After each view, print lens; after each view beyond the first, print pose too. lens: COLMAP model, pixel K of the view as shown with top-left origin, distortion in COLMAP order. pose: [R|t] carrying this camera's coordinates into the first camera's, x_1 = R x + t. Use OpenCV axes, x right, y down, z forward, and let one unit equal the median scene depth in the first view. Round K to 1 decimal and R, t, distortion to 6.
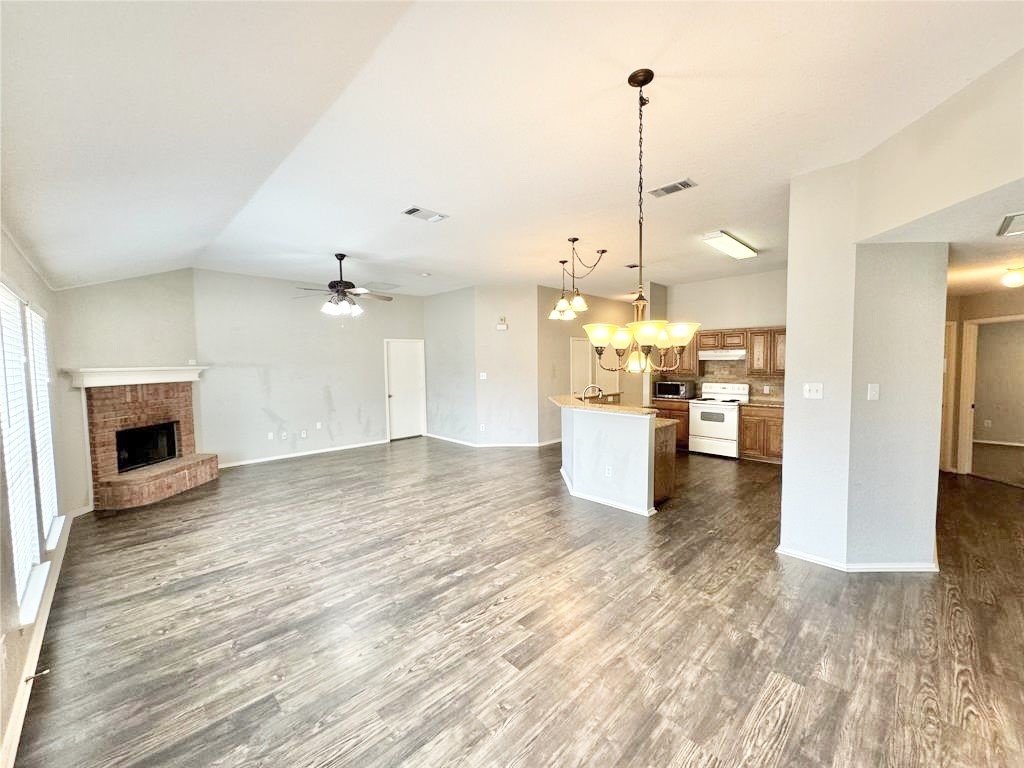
lens RADIAL K [[408.2, 0, 512.9], [0, 408.2, 381.8], [0, 0, 1]] dist [-0.003250, 0.000933]
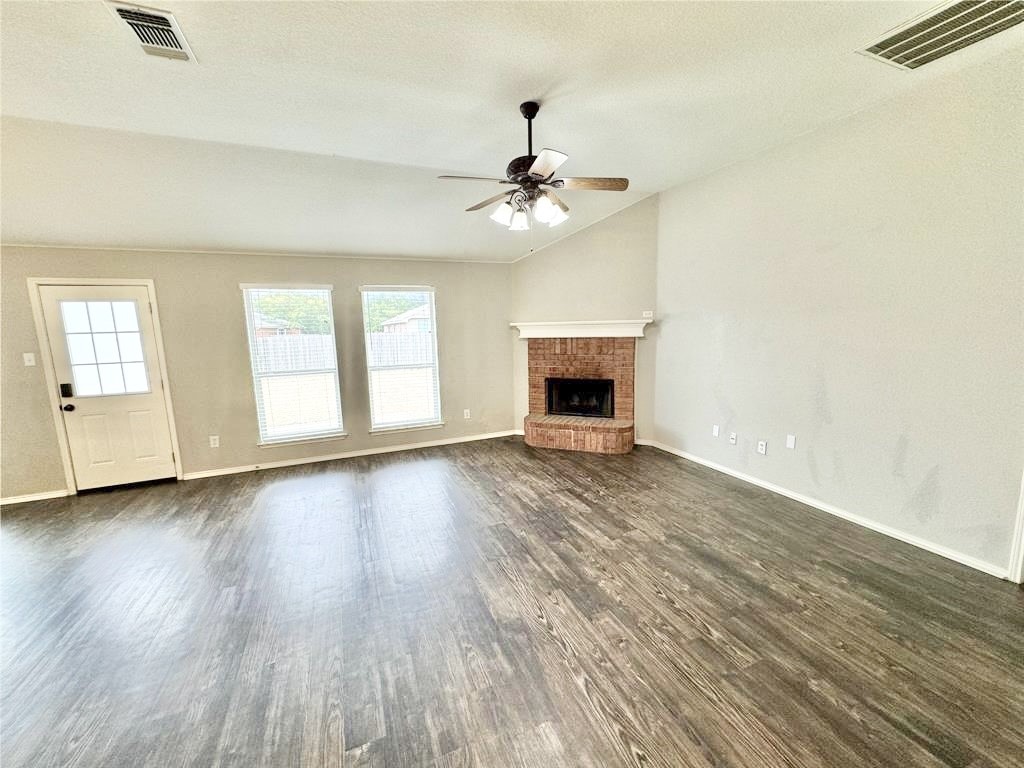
lens RADIAL K [[408.2, 0, 512.8], [0, 408.2, 383.6], [0, 0, 1]] dist [-0.003250, 0.000933]
pose [[-0.368565, 0.157866, -0.916099, 0.123021], [-0.015974, 0.984254, 0.176037, -0.063302], [0.929465, 0.079515, -0.360240, 1.319382]]
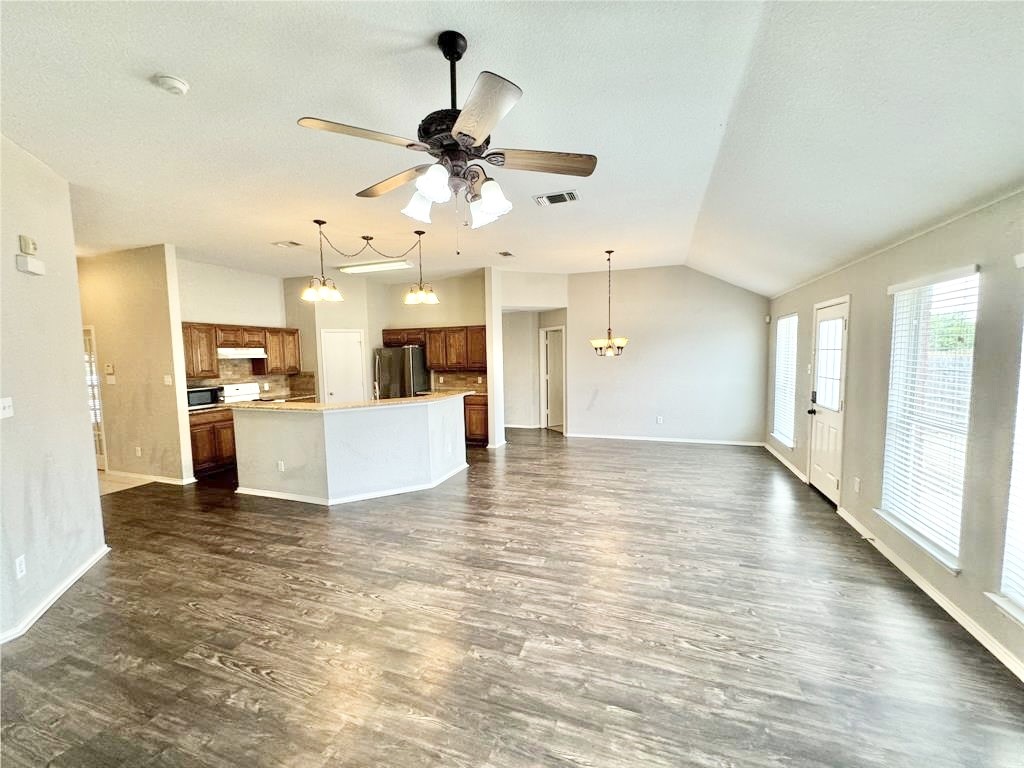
lens RADIAL K [[408.2, 0, 512.3], [0, 408.2, 381.4], [0, 0, 1]] dist [-0.003250, 0.000933]
pose [[-0.436209, -0.045165, 0.898711, -0.851016], [0.066364, 0.994405, 0.082186, -0.056130], [-0.897395, 0.095492, -0.430771, 1.251232]]
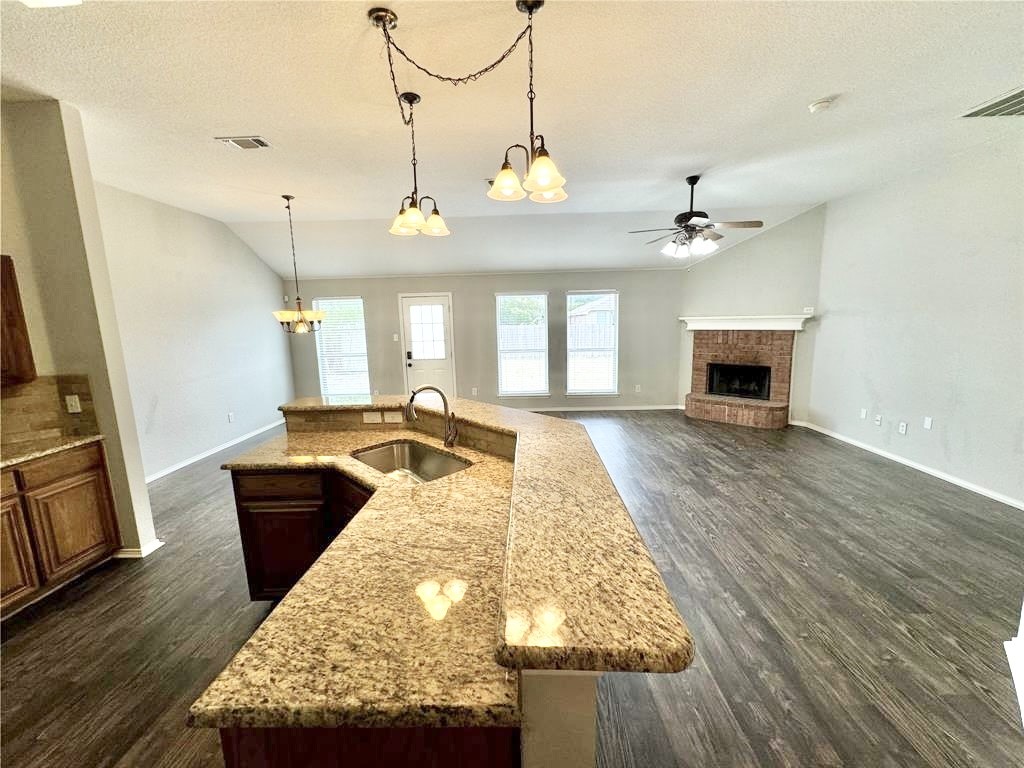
lens RADIAL K [[408.2, 0, 513.0], [0, 408.2, 382.7], [0, 0, 1]] dist [-0.003250, 0.000933]
pose [[-0.716942, 0.137939, -0.683350, 0.464700], [0.000077, 0.980245, 0.197789, -0.087536], [0.697133, 0.141750, -0.702789, 1.512874]]
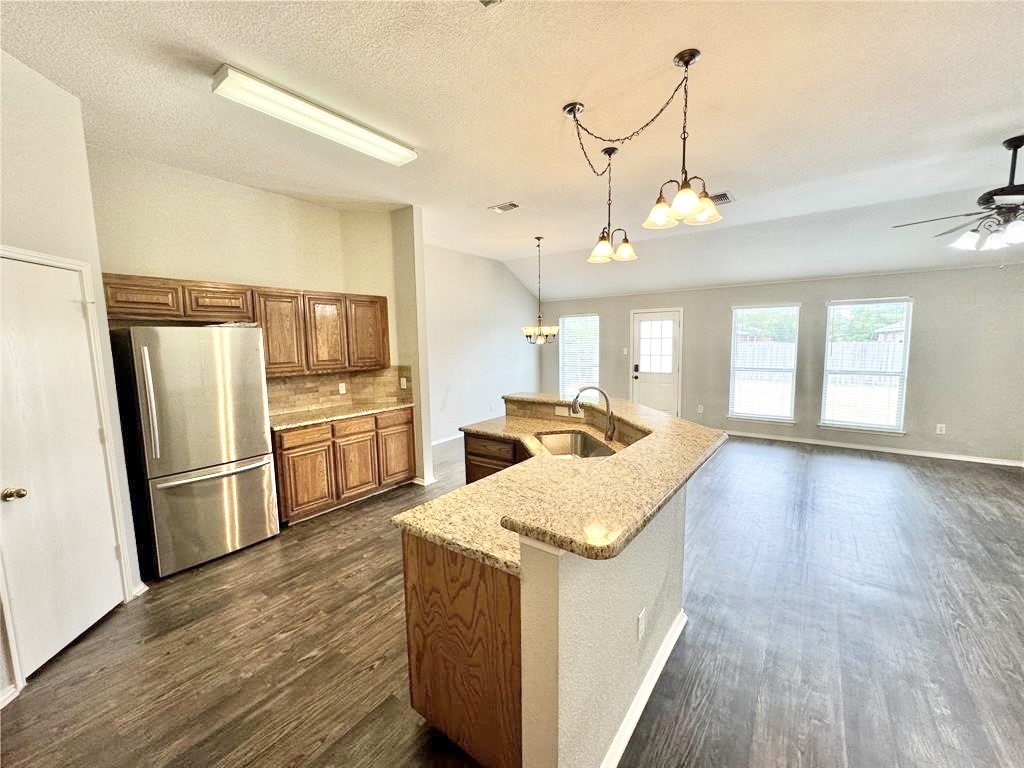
lens RADIAL K [[408.2, 0, 513.2], [0, 408.2, 382.4], [0, 0, 1]] dist [-0.003250, 0.000933]
pose [[-0.987606, 0.044828, -0.150413, 0.410285], [0.021577, 0.988023, 0.152789, -0.086628], [0.155460, 0.147650, -0.976745, 1.654819]]
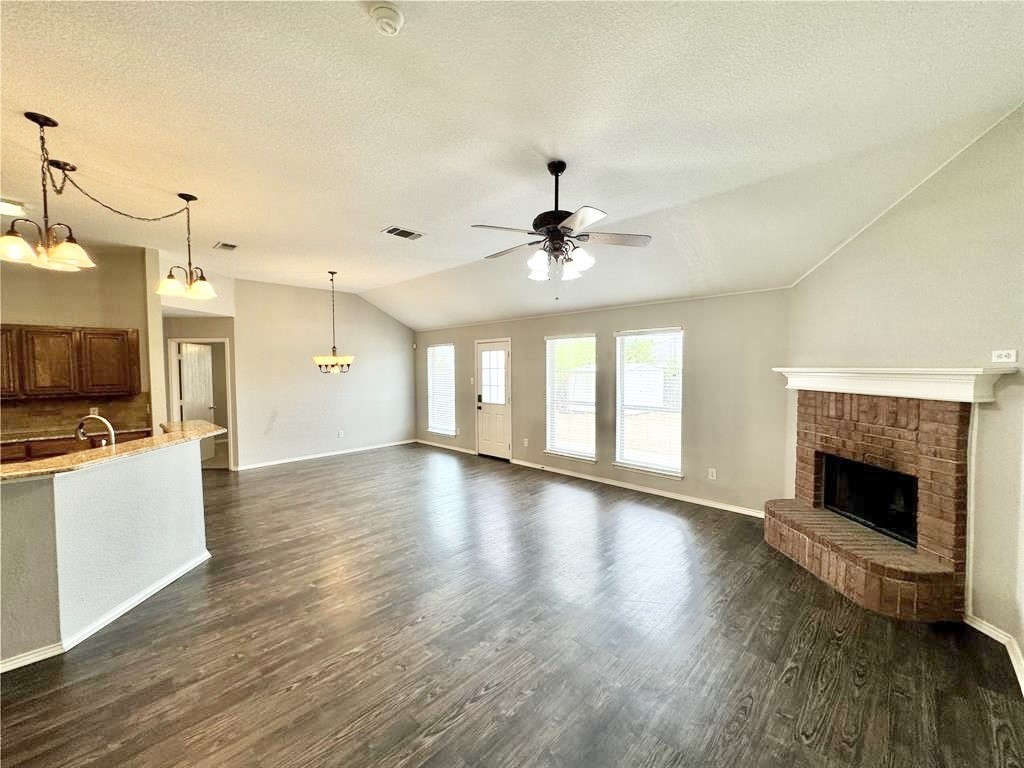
lens RADIAL K [[408.2, 0, 512.5], [0, 408.2, 383.0], [0, 0, 1]] dist [-0.003250, 0.000933]
pose [[-0.999525, 0.020577, -0.022945, -0.383103], [0.018500, 0.996007, 0.087335, -0.081471], [0.024651, 0.086869, -0.995915, 1.724101]]
